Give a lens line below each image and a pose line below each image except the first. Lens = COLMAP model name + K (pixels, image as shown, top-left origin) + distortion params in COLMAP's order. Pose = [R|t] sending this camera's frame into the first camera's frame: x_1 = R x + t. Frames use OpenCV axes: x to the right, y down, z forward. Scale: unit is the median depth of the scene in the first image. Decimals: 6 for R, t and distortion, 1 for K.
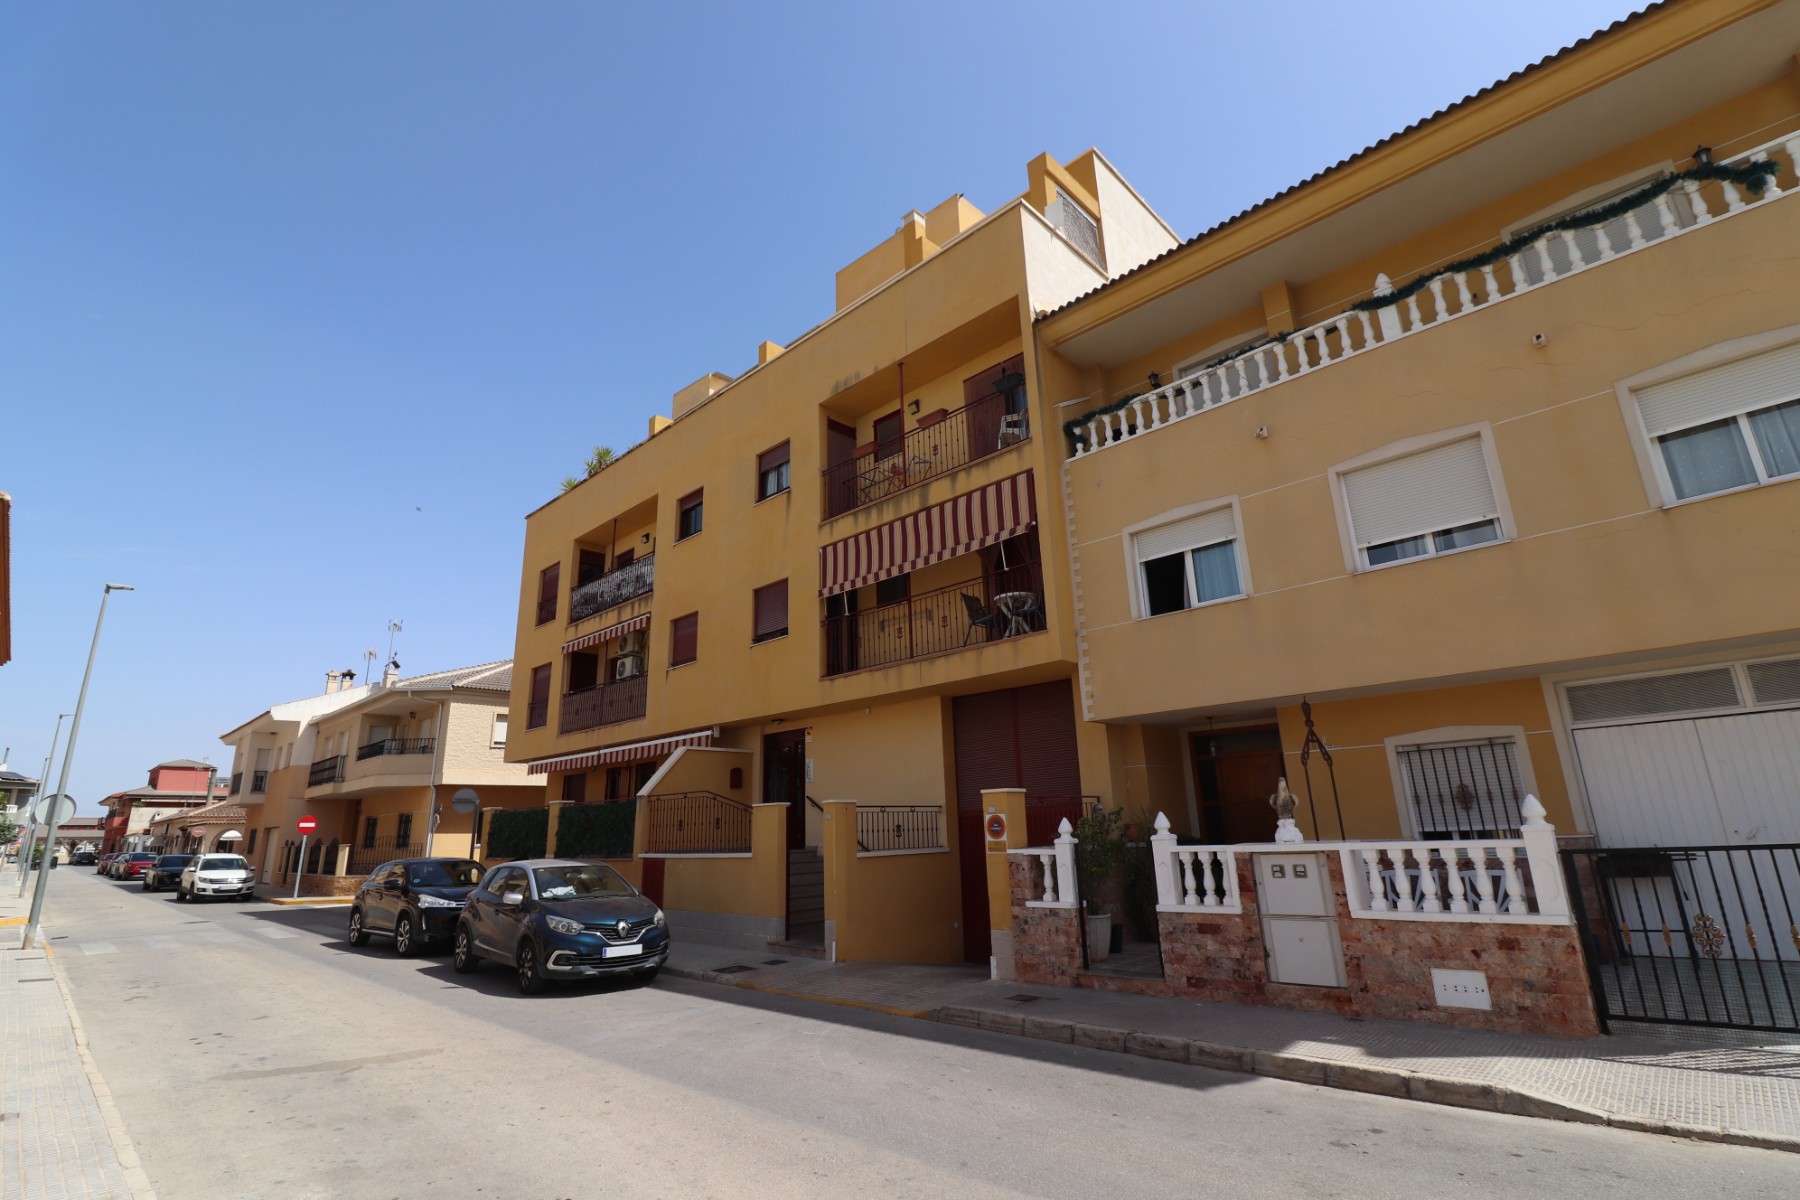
lens RADIAL K [[835.2, 0, 896.8], [0, 835.2, 589.9], [0, 0, 1]] dist [-0.000427, -0.010463]
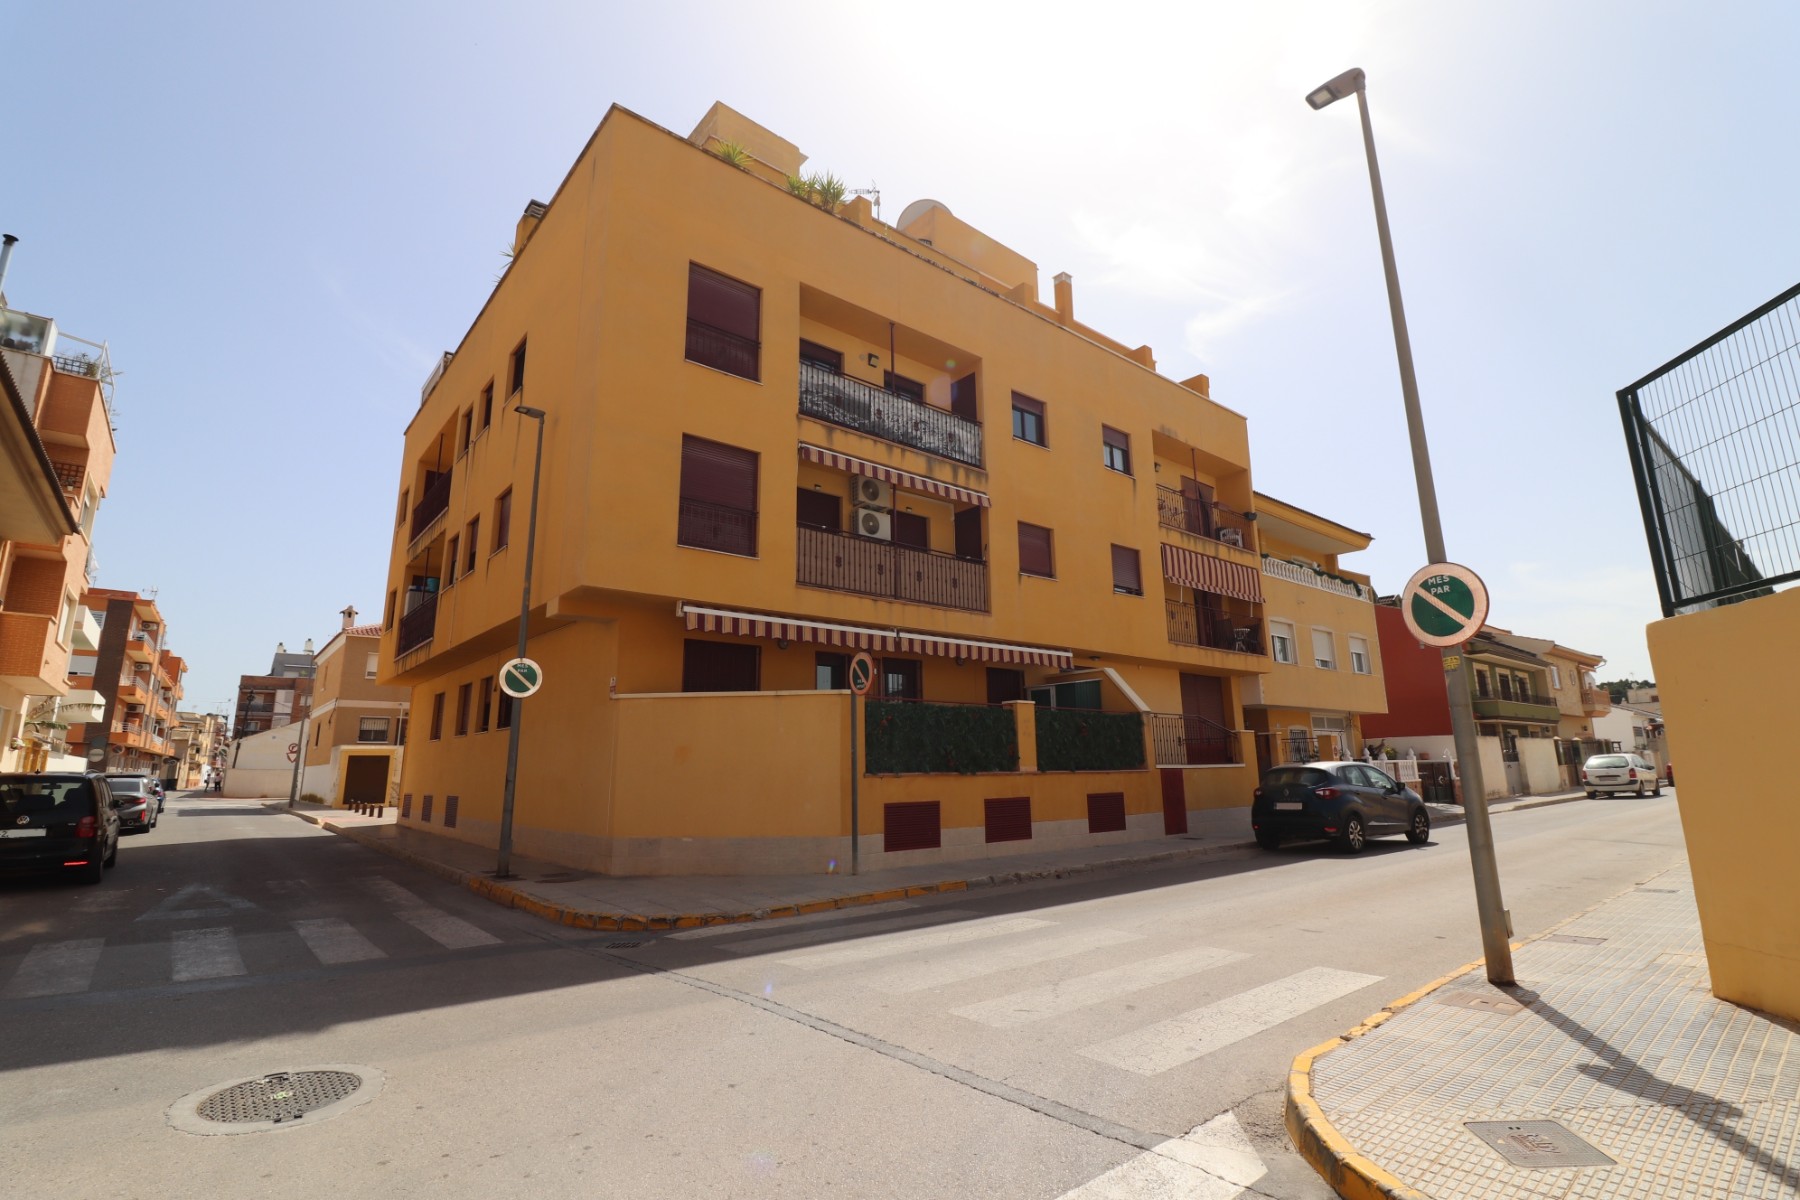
lens RADIAL K [[835.2, 0, 898.4], [0, 835.2, 600.5], [0, 0, 1]] dist [-0.000427, -0.010463]
pose [[0.113160, 0.238110, 0.964623, -1.389407], [-0.254618, 0.945389, -0.203493, 0.410648], [-0.960398, -0.222583, 0.167608, 1.162438]]
